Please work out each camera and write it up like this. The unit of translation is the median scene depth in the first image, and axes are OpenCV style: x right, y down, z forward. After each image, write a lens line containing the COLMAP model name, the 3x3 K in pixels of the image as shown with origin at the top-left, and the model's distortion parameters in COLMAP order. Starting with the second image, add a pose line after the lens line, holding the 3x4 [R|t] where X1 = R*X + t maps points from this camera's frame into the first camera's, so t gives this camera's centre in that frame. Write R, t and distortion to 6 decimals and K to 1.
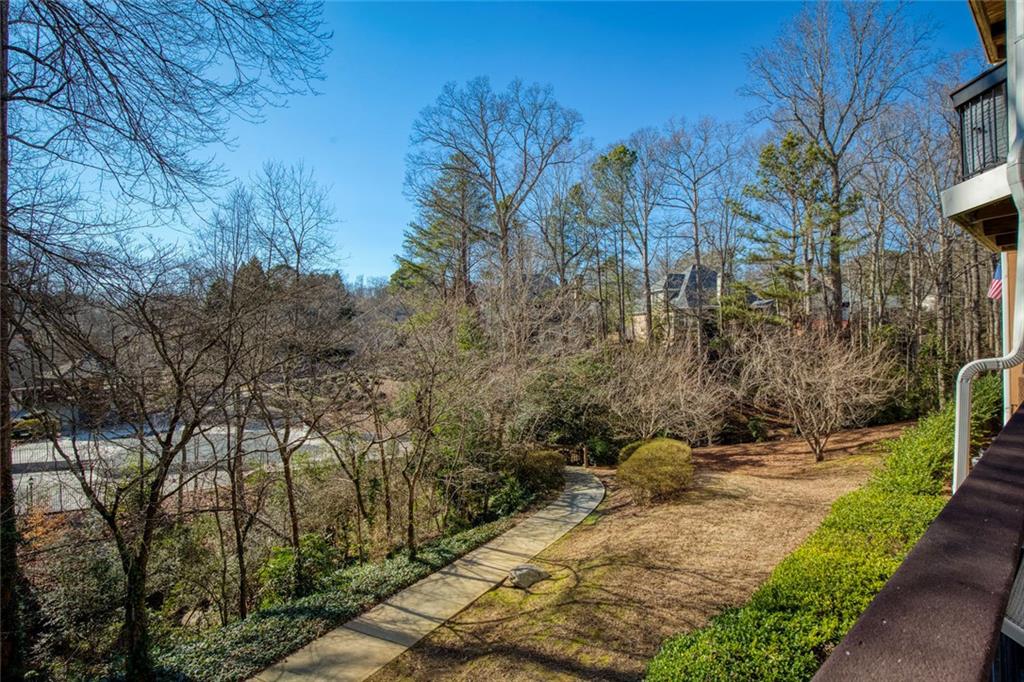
lens RADIAL K [[467.2, 0, 518.0], [0, 467.2, 339.8], [0, 0, 1]] dist [-0.033446, 0.007991]
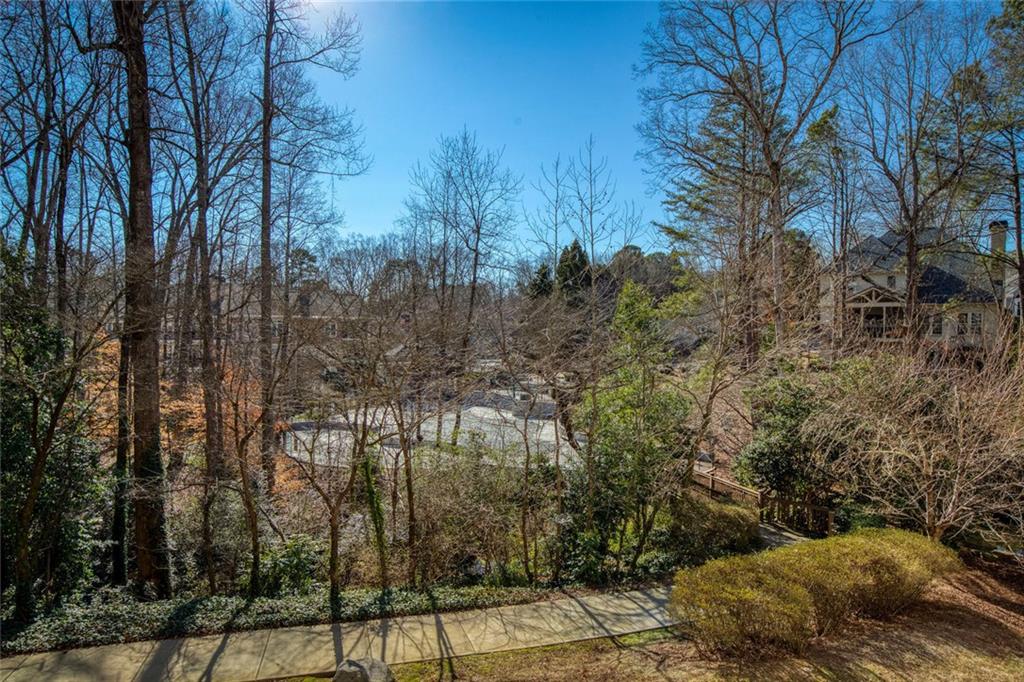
lens RADIAL K [[547.4, 0, 512.0], [0, 547.4, 341.0], [0, 0, 1]] dist [-0.004840, -0.000844]
pose [[0.759684, 0.030693, -0.649568, 0.205356], [-0.016007, 0.999465, 0.028506, -0.002891], [0.650096, -0.011258, 0.759769, 0.159937]]
